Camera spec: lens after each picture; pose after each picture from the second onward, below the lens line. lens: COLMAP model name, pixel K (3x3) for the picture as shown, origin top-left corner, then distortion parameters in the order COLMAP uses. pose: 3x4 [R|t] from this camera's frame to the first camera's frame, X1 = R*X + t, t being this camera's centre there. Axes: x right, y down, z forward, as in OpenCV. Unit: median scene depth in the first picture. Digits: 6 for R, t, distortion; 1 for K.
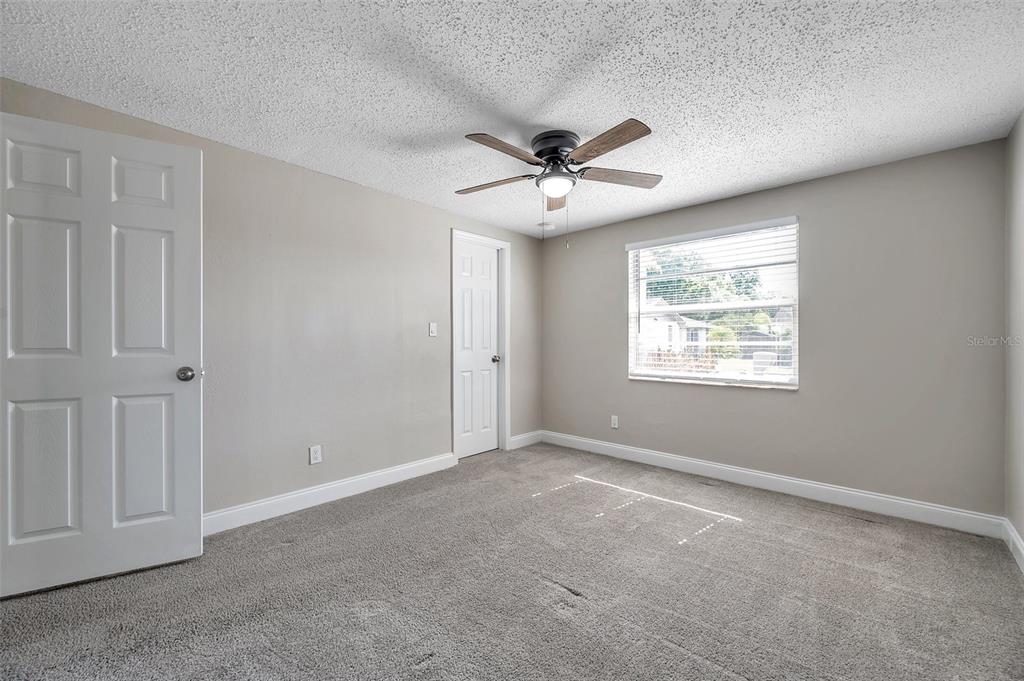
lens RADIAL K [[406.2, 0, 512.0], [0, 406.2, 340.5], [0, 0, 1]] dist [0.002588, 0.000256]
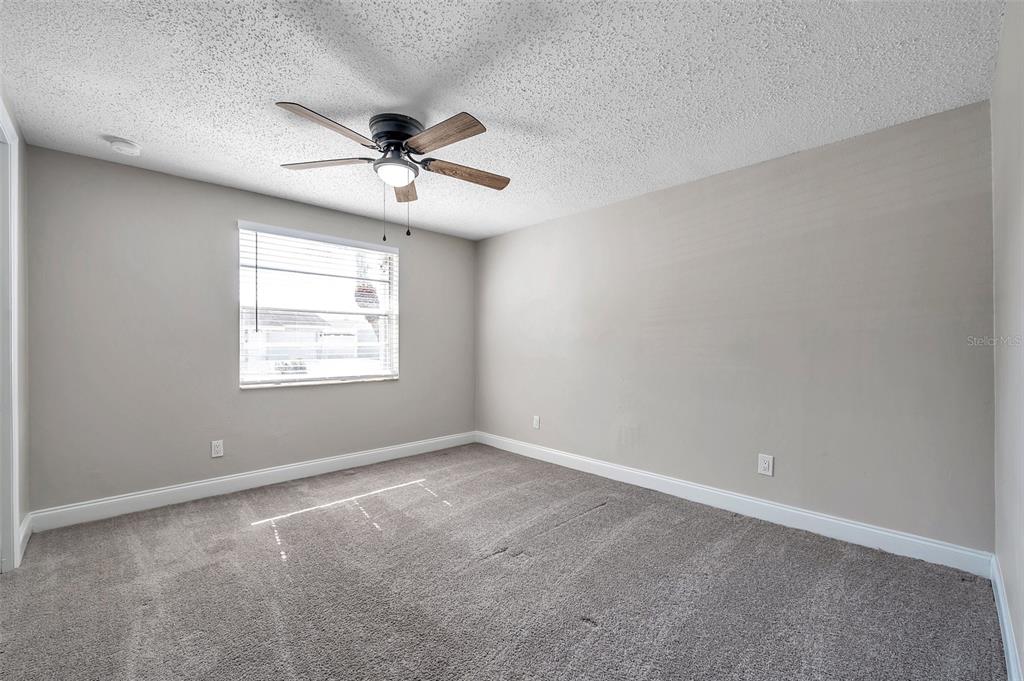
lens RADIAL K [[423.3, 0, 512.0], [0, 423.3, 340.5], [0, 0, 1]] dist [-0.002363, -0.000129]
pose [[0.058226, 0.006962, 0.998279, -0.614248], [-0.005509, 0.999963, -0.006652, 0.002096], [-0.998288, -0.005112, 0.058262, 0.503981]]
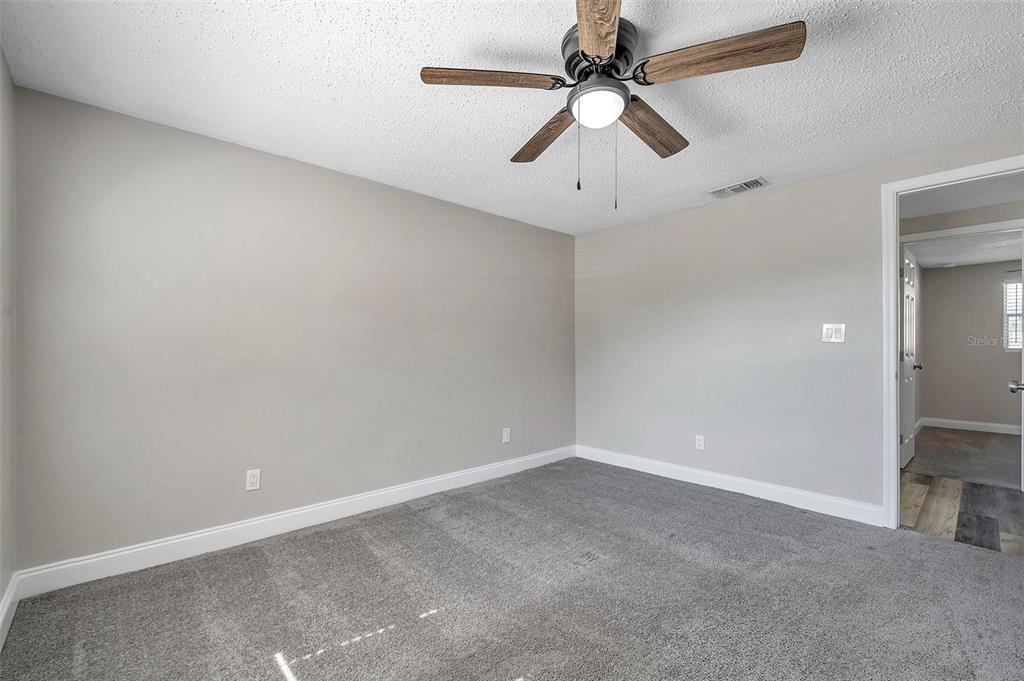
lens RADIAL K [[431.8, 0, 511.4], [0, 431.8, 351.8], [0, 0, 1]] dist [-0.000012, -0.000006]
pose [[-0.997305, 0.002245, 0.073334, 0.153770], [0.001516, 0.999949, -0.009992, 0.019638], [-0.073352, -0.009854, -0.997257, 1.252136]]
